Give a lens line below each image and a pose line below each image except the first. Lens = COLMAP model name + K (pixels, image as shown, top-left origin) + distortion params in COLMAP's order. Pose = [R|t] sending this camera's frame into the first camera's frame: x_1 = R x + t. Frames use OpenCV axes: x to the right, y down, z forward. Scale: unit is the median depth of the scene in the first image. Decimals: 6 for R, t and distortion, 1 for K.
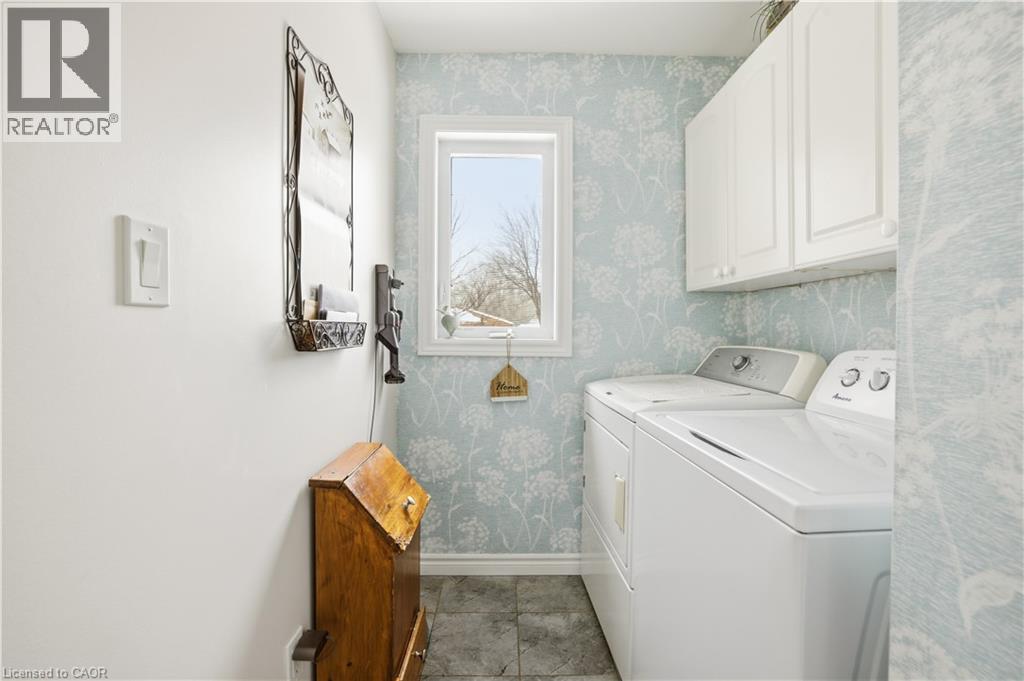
lens RADIAL K [[453.5, 0, 510.4], [0, 453.5, 328.5], [0, 0, 1]] dist [-0.047625, 0.018602]
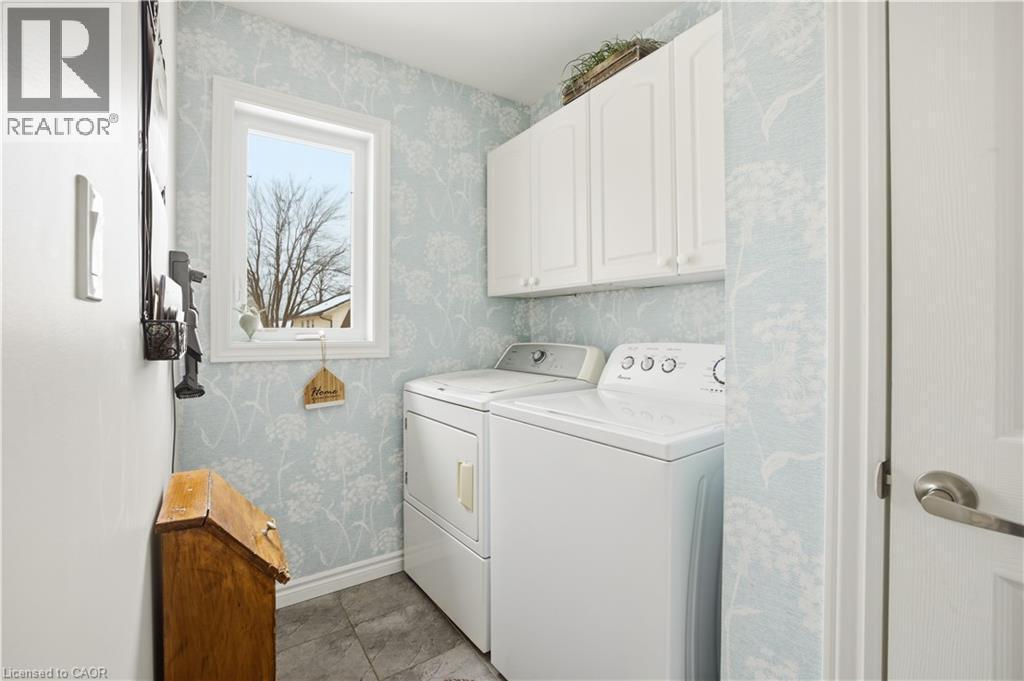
lens RADIAL K [[458.4, 0, 514.8], [0, 458.4, 323.0], [0, 0, 1]] dist [-0.046494, 0.018847]
pose [[0.824980, 0.001929, 0.565158, -0.211304], [0.005242, 0.999925, -0.011065, -0.001127], [-0.565137, 0.012091, 0.824908, -0.001090]]
